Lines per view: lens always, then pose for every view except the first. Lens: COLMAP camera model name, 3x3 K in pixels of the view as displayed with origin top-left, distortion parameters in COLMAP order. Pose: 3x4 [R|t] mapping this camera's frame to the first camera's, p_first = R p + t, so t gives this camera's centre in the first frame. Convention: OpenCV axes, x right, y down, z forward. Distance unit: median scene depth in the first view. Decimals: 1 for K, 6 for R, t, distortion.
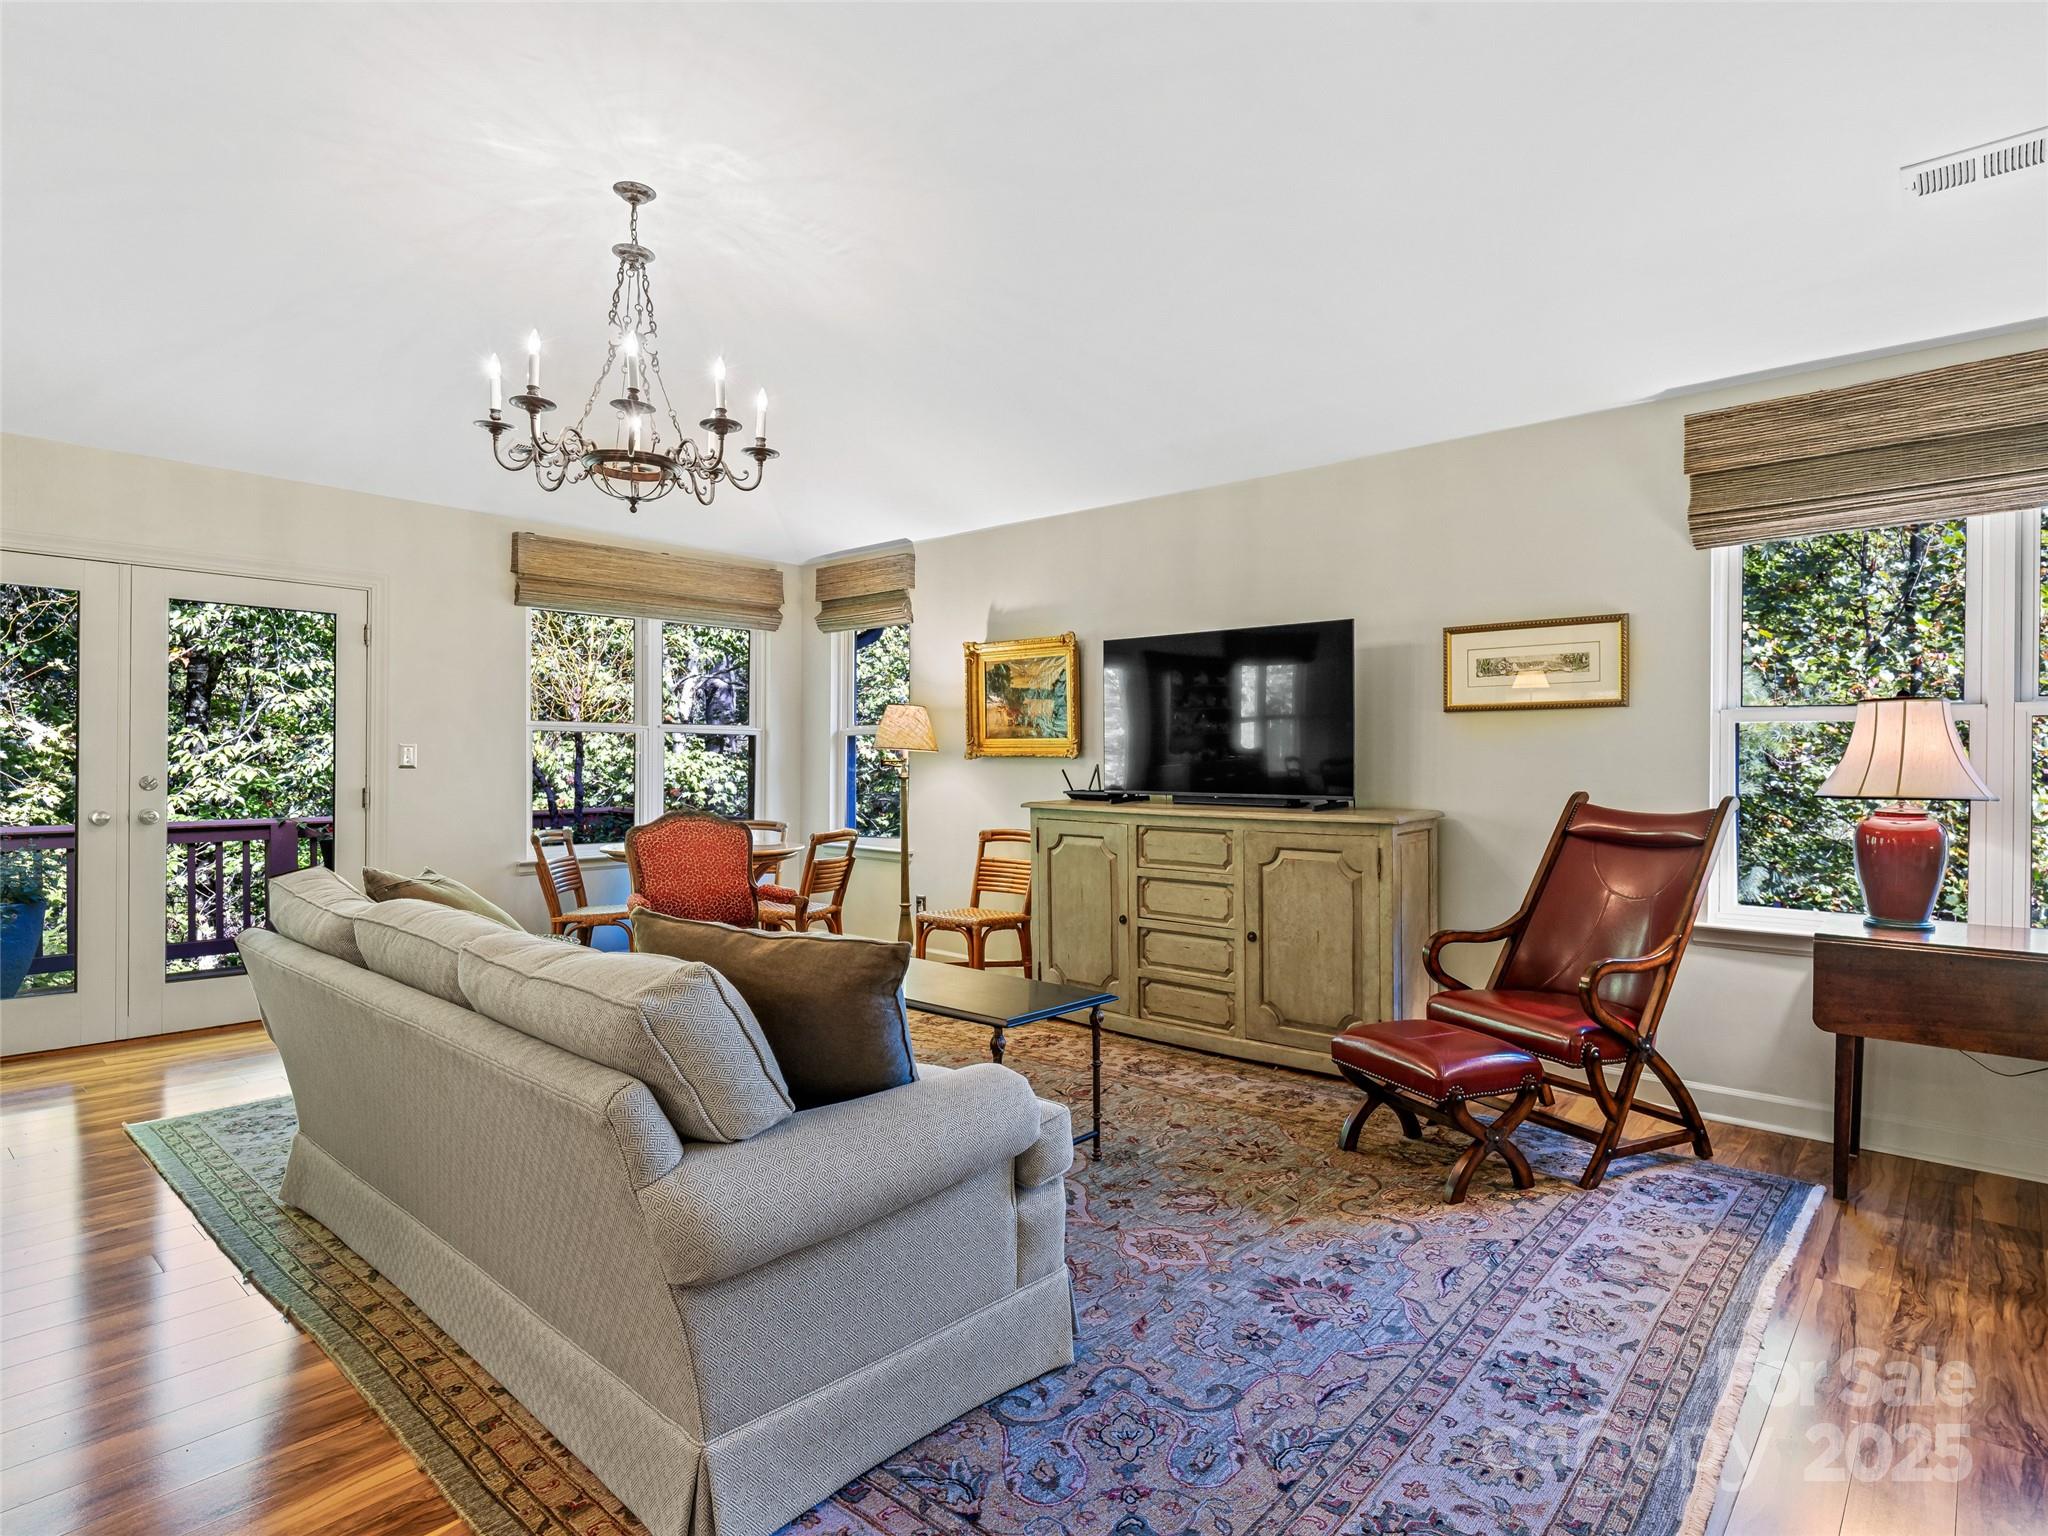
lens RADIAL K [[1078.1, 0, 1035.7], [0, 1078.1, 762.2], [0, 0, 1]] dist [0.012206, -0.001445]
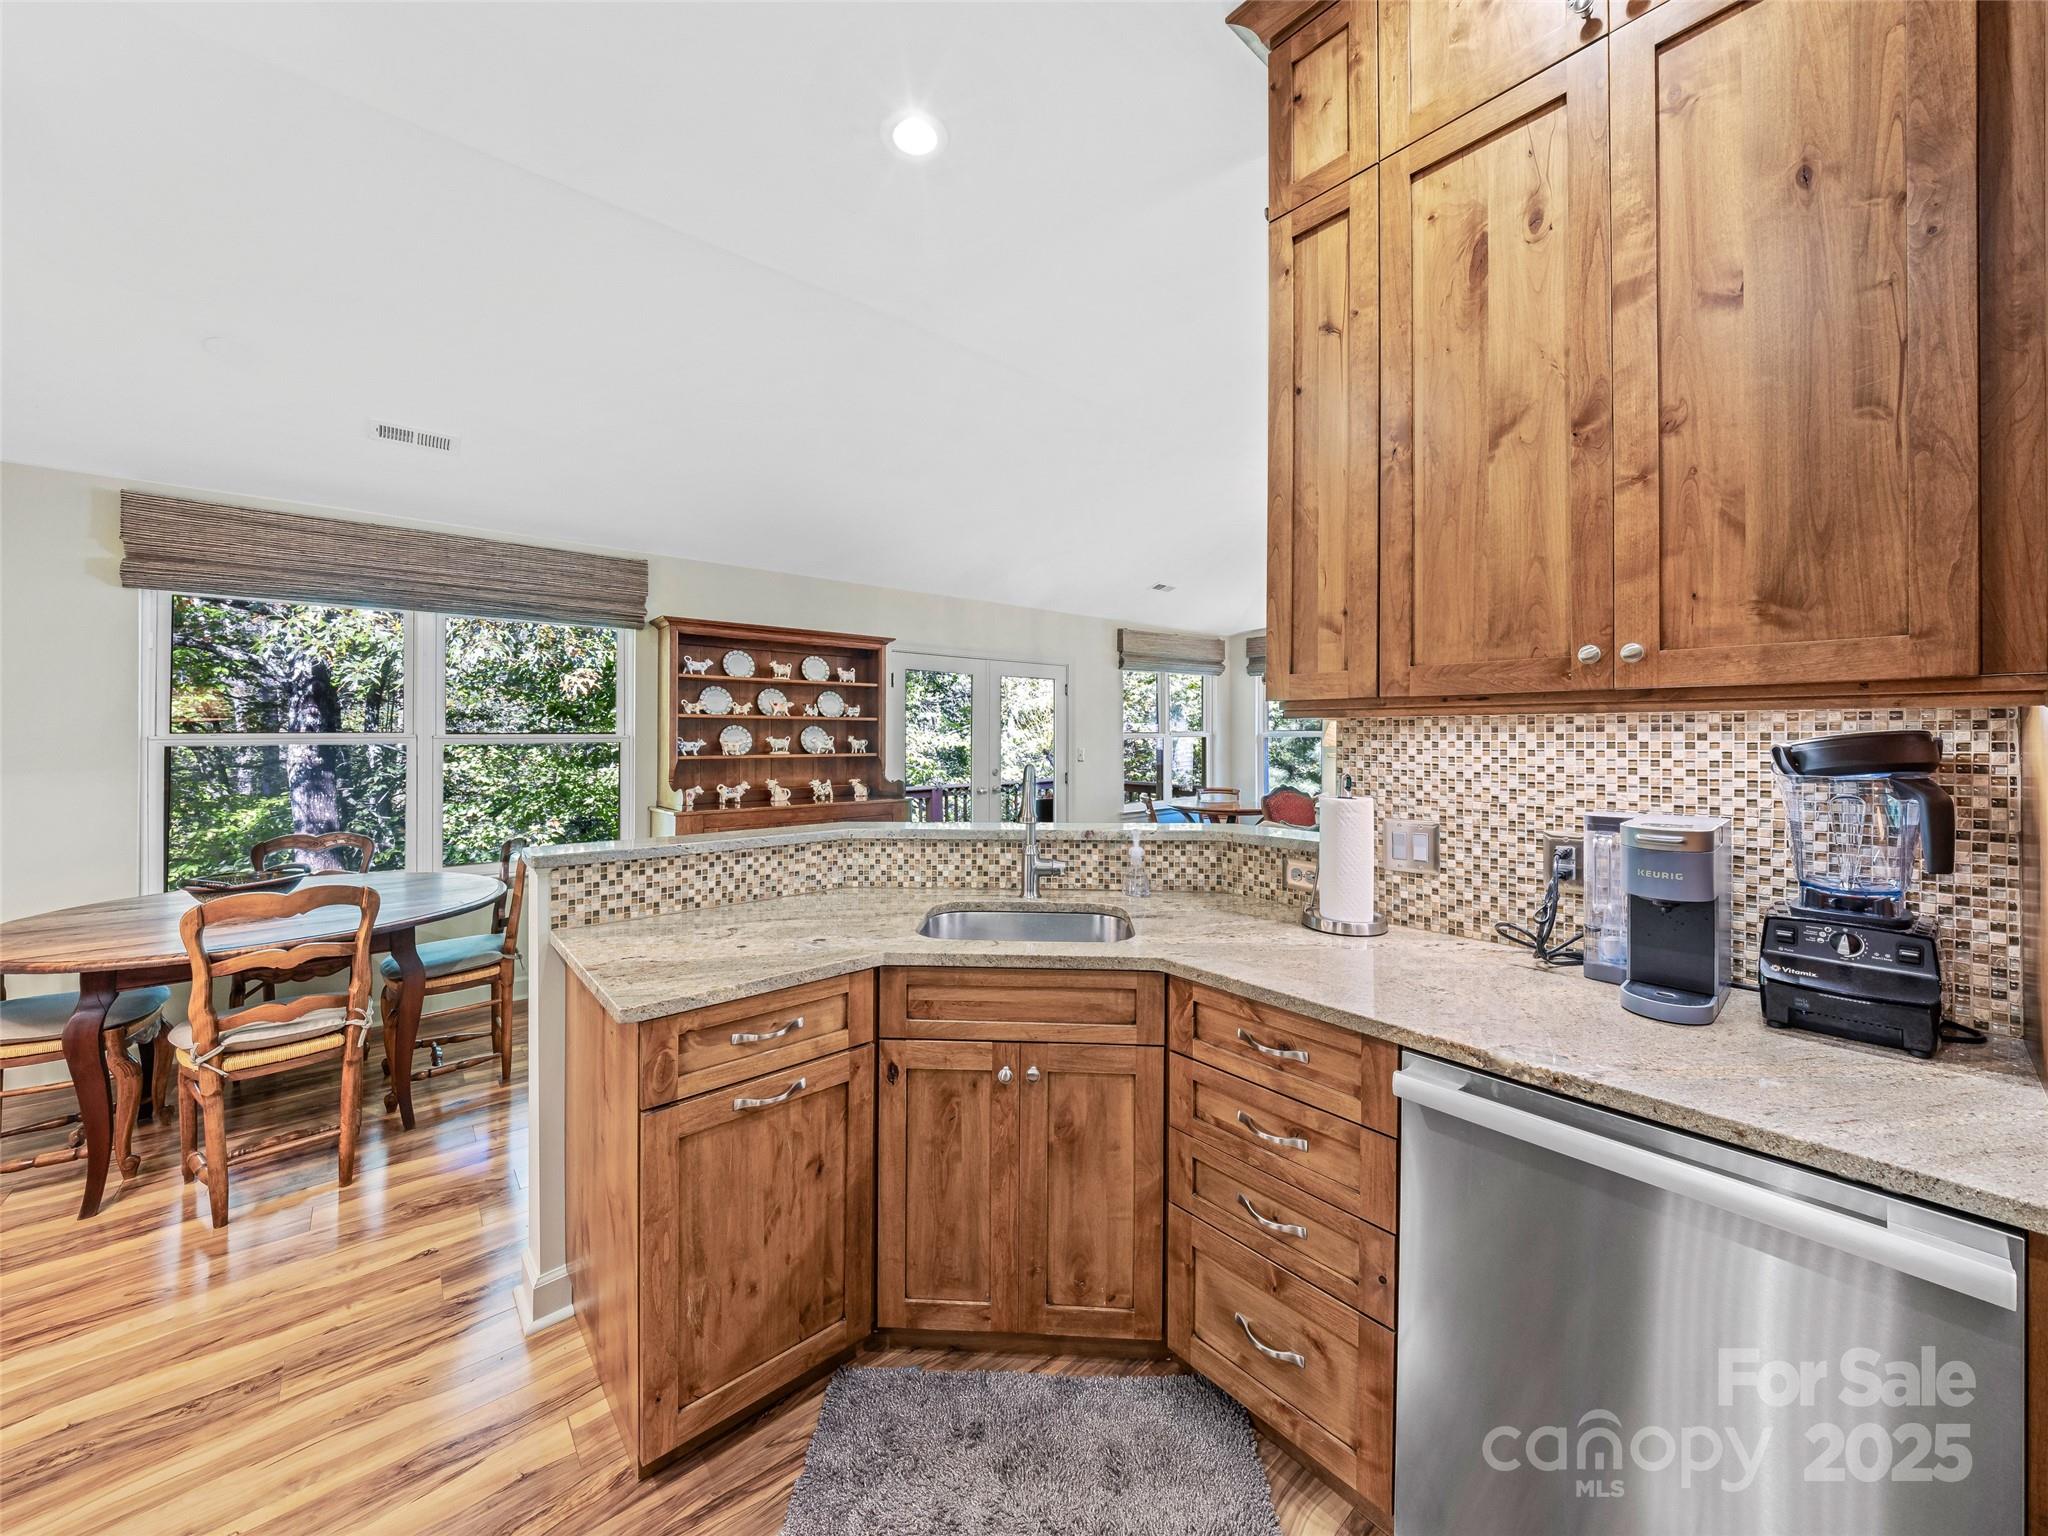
lens RADIAL K [[755.3, 0, 1016.8], [0, 755.3, 731.8], [0, 0, 1]] dist [-0.002225, -0.002335]
pose [[0.990373, -0.009277, -0.138112, -0.644944], [0.008820, 0.999953, -0.003919, -0.051817], [0.138142, 0.002663, 0.990409, -0.352556]]
